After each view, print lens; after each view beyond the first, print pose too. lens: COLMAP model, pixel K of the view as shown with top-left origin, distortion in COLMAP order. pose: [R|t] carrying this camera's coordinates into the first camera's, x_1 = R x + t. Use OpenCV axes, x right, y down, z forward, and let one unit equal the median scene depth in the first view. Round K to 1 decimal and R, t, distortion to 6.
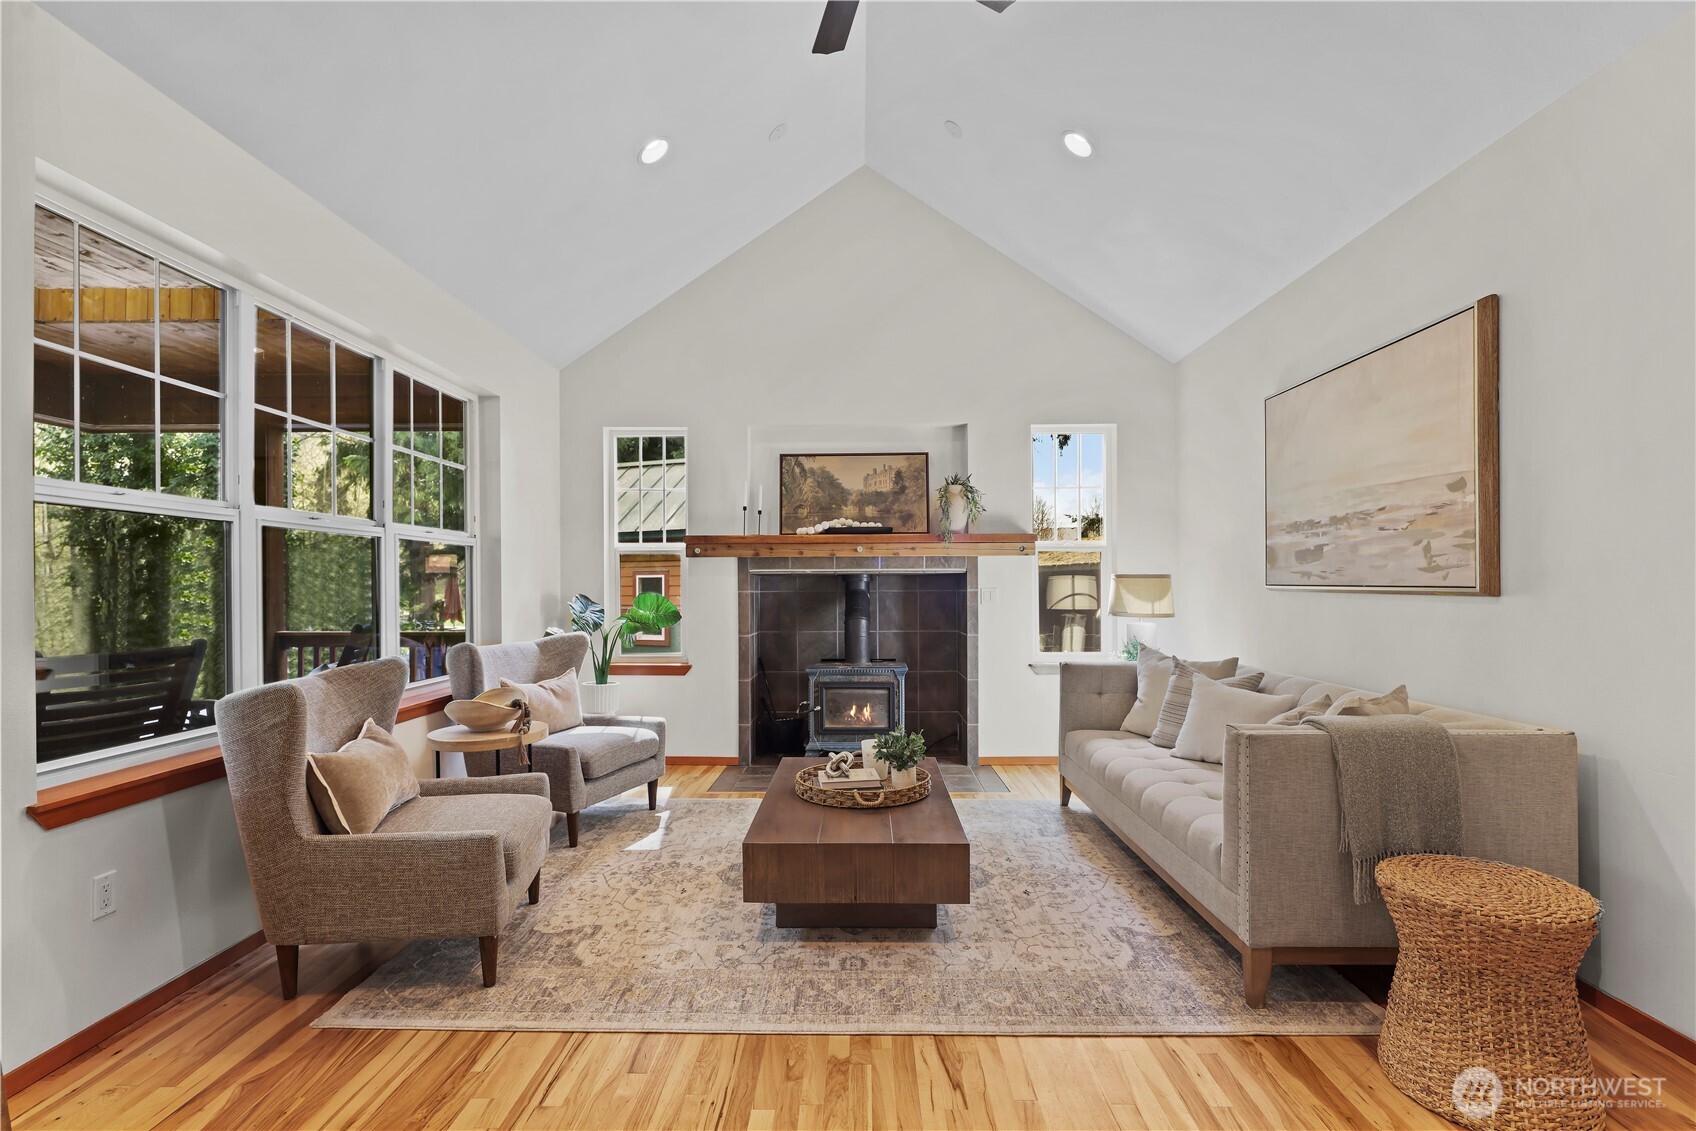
lens RADIAL K [[821.8, 0, 848.0], [0, 821.8, 565.5], [0, 0, 1]] dist [0.000611, 0.000354]
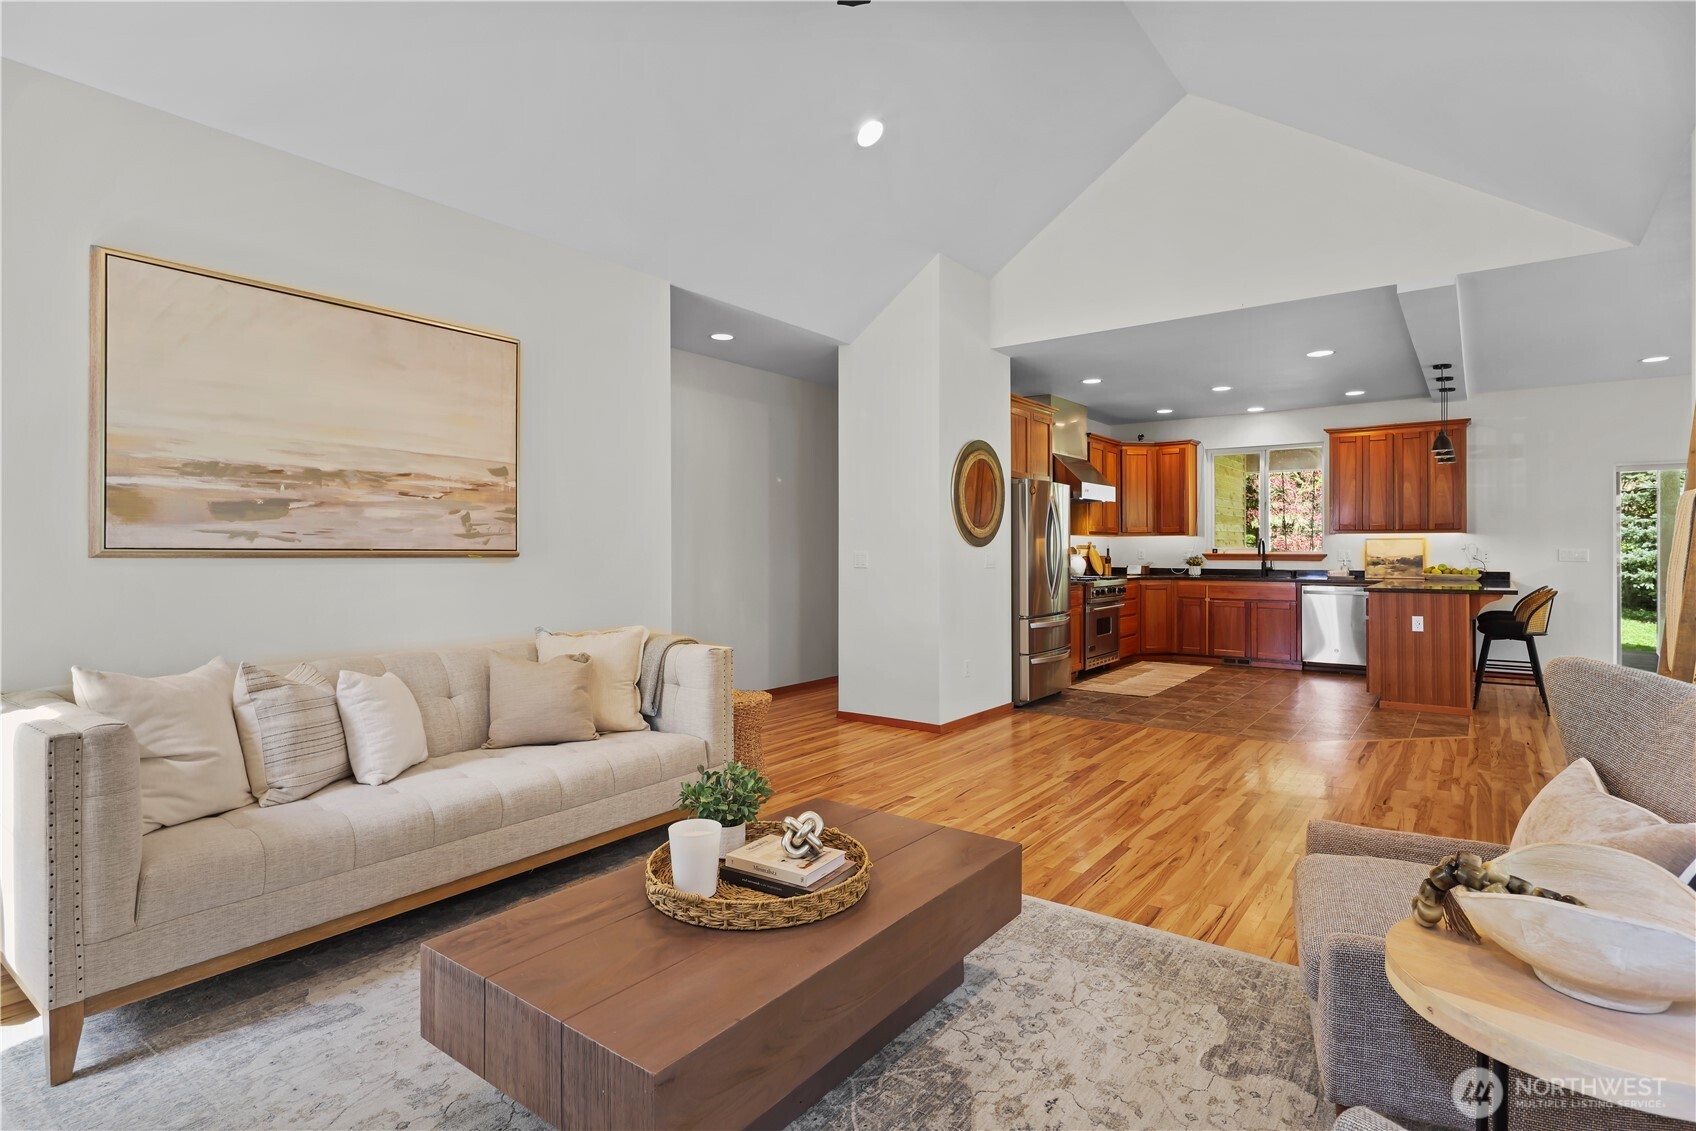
lens RADIAL K [[847.2, 0, 845.1], [0, 847.2, 550.4], [0, 0, 1]] dist [-0.001629, -0.000755]
pose [[-0.809042, 0.003704, 0.587739, -0.451697], [-0.010612, 0.999725, -0.020908, 0.045564], [-0.587655, -0.023152, -0.808781, 1.656586]]
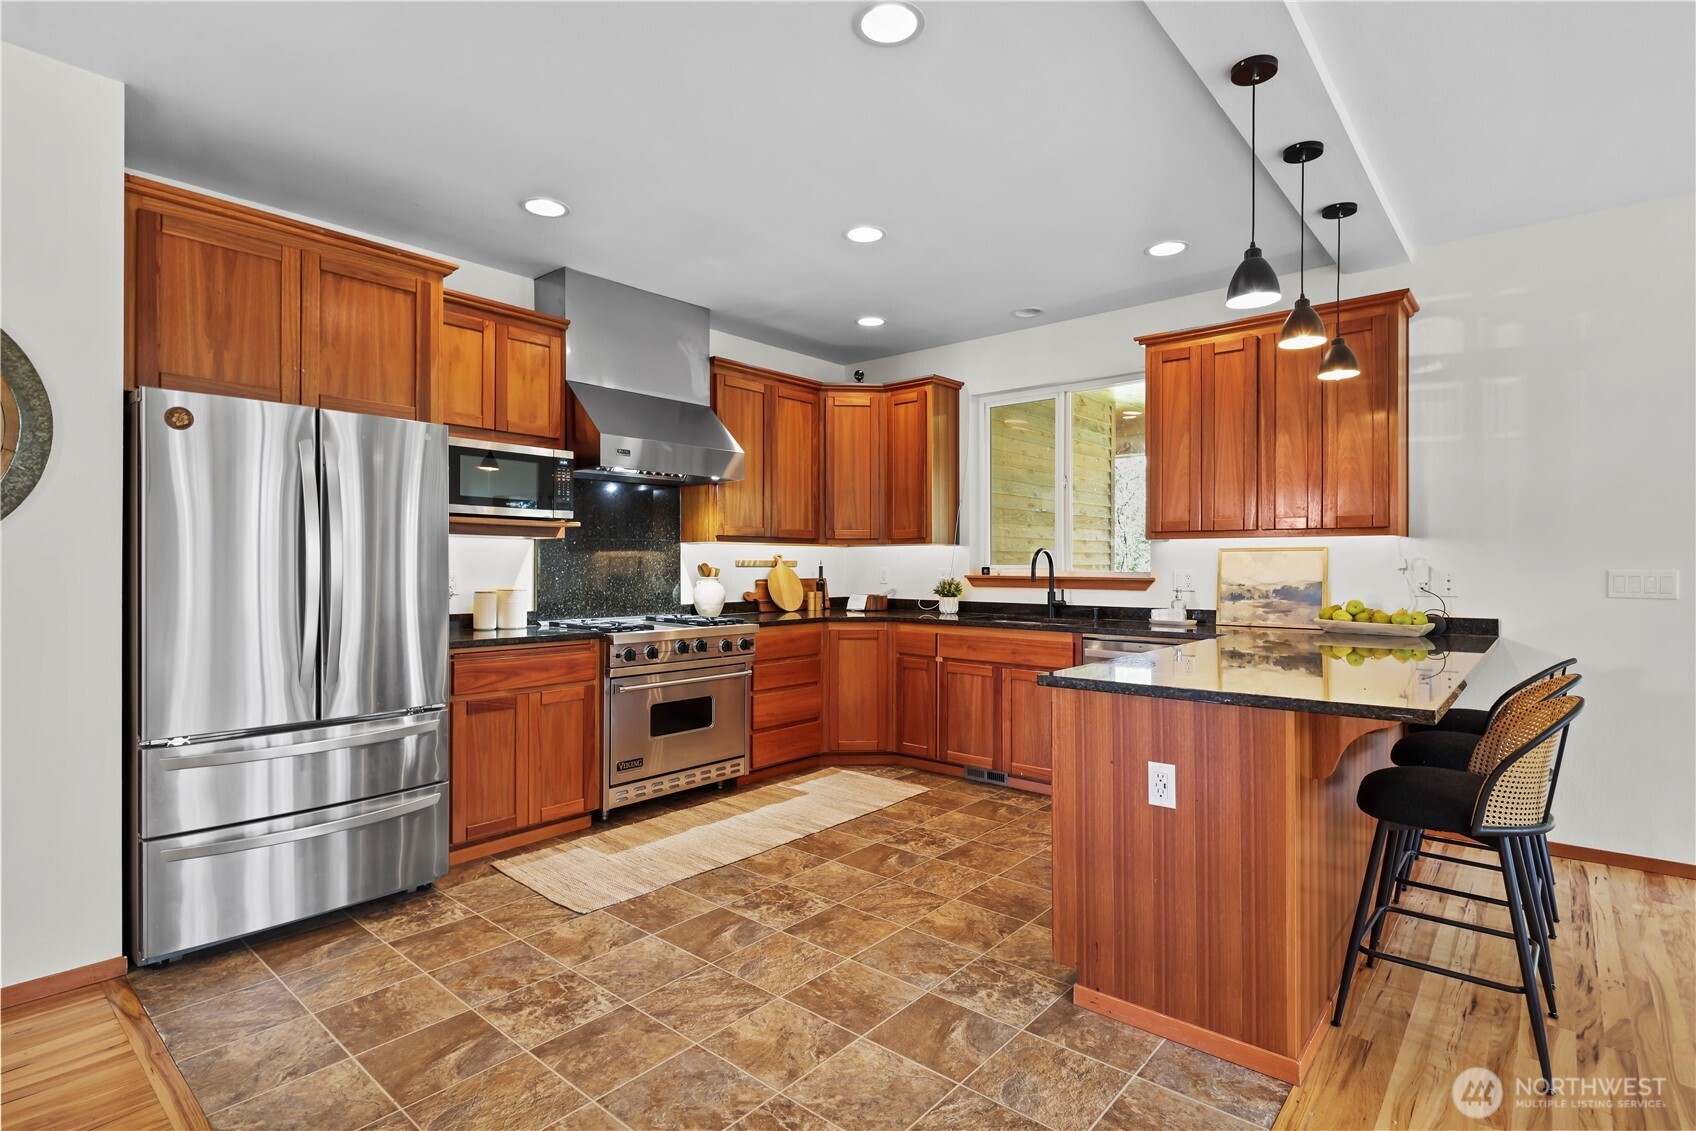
lens RADIAL K [[821.8, 0, 848.0], [0, 821.8, 565.5], [0, 0, 1]] dist [0.000611, 0.000354]
pose [[-0.770551, 0.002274, 0.637375, -0.608199], [-0.015190, 0.999644, -0.021931, -0.000668], [-0.637198, -0.026581, -0.770242, -0.129662]]
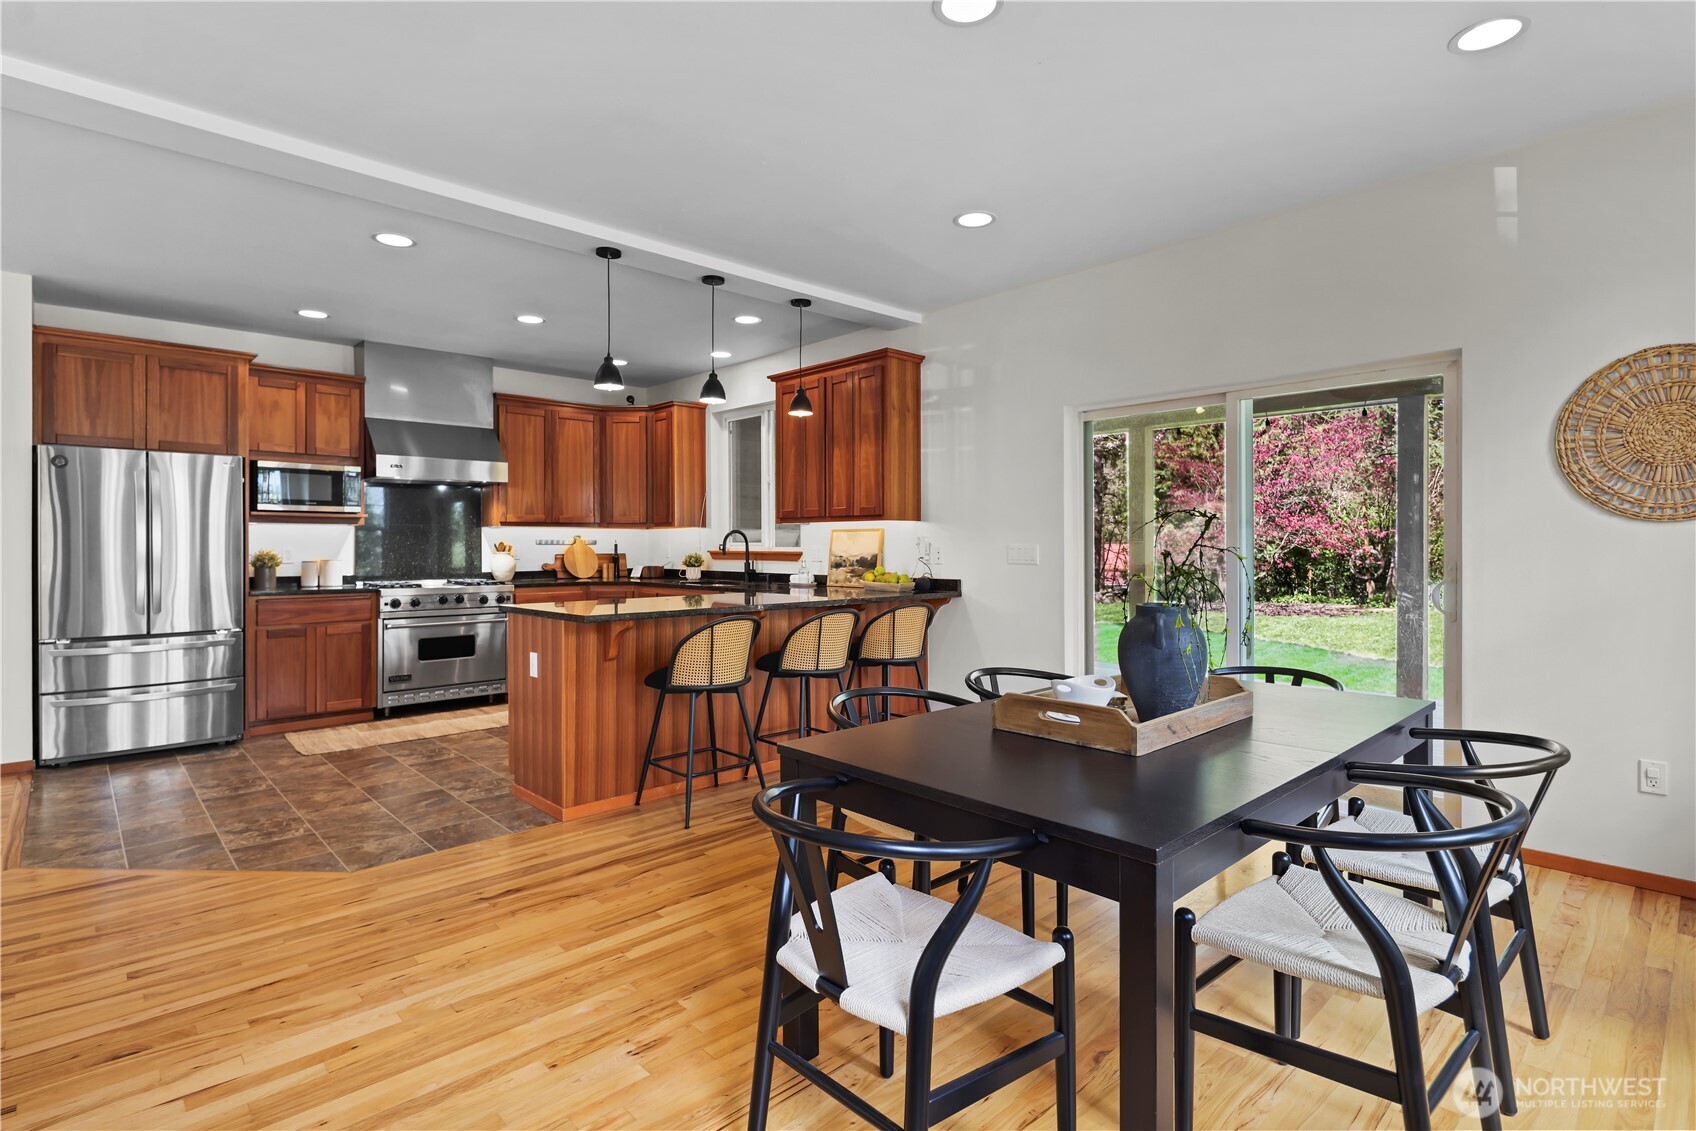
lens RADIAL K [[826.4, 0, 849.8], [0, 826.4, 548.4], [0, 0, 1]] dist [0.000721, -0.000618]
pose [[-0.700395, 0.001442, 0.713754, -1.608129], [-0.014547, 0.999761, -0.016295, 0.003511], [-0.713607, -0.021796, -0.700207, -0.307909]]
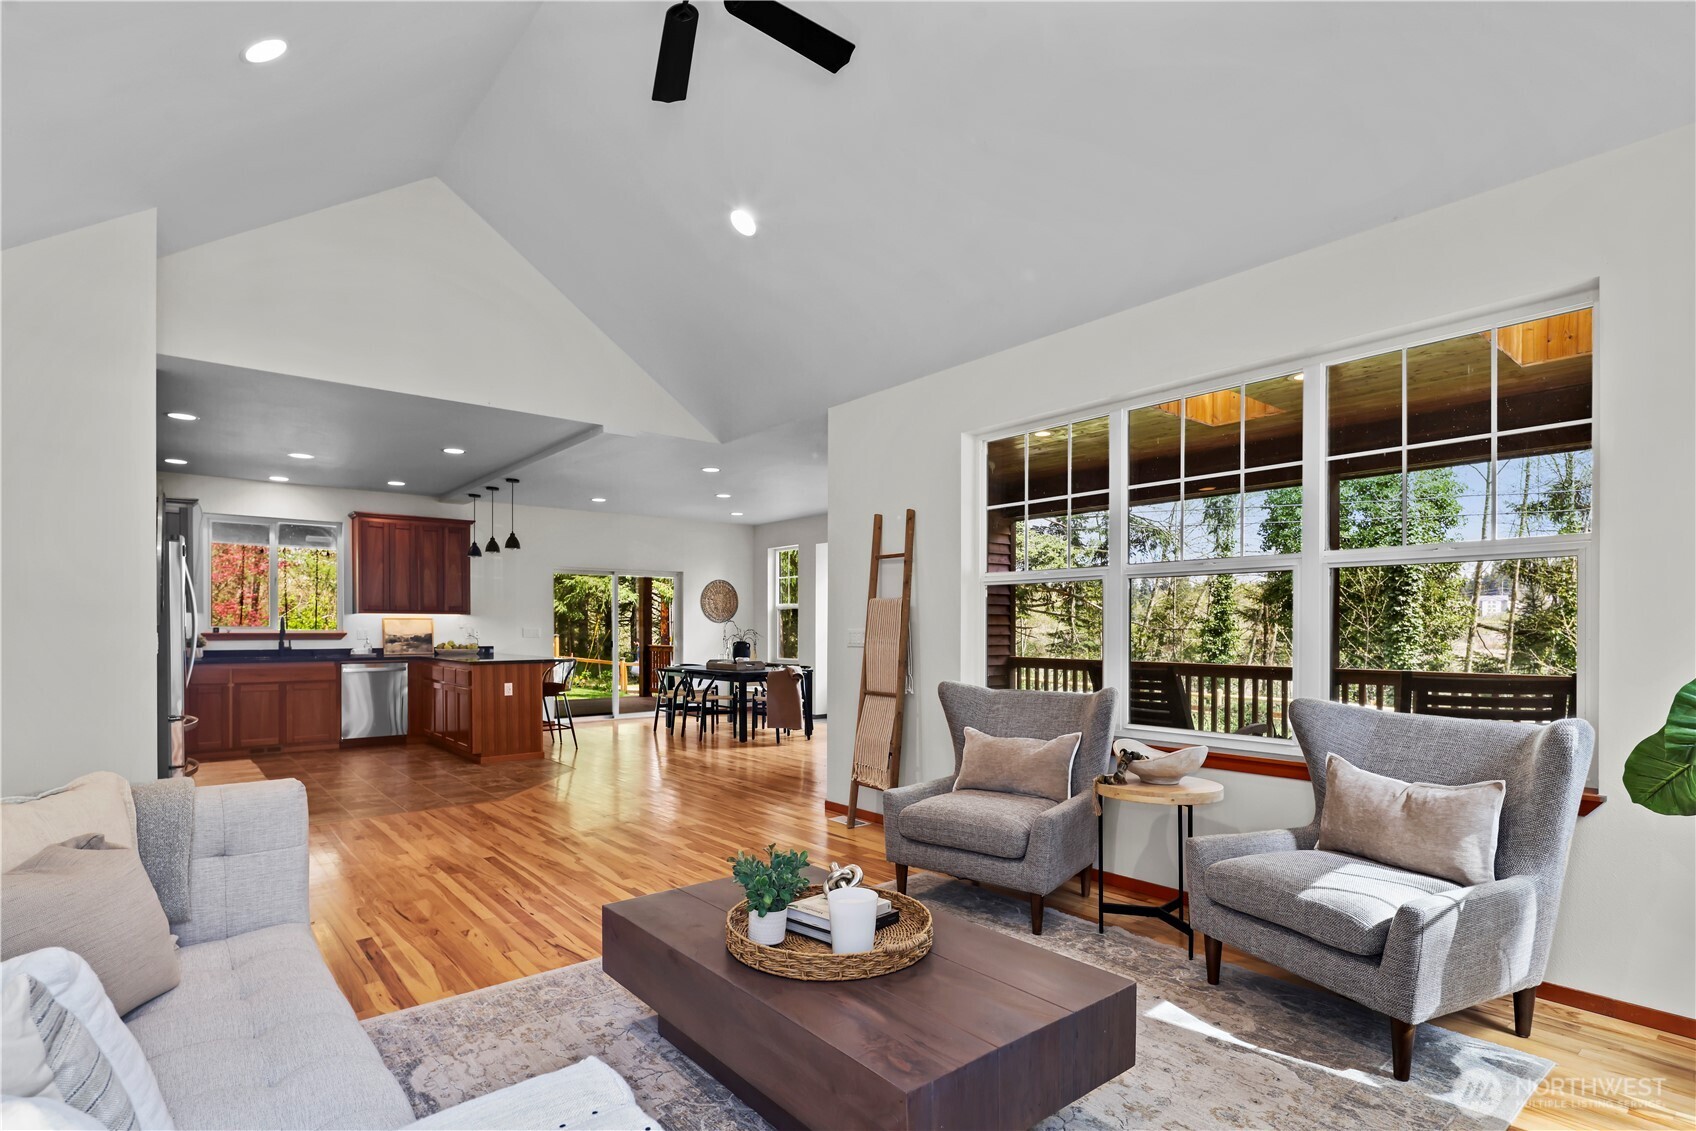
lens RADIAL K [[831.6, 0, 846.9], [0, 831.6, 629.1], [0, 0, 1]] dist [-0.000122, -0.000323]
pose [[-0.756249, 0.004684, -0.654268, 0.494047], [0.018615, 0.999724, -0.014359, 0.041209], [0.654019, -0.023038, -0.756127, 1.701001]]
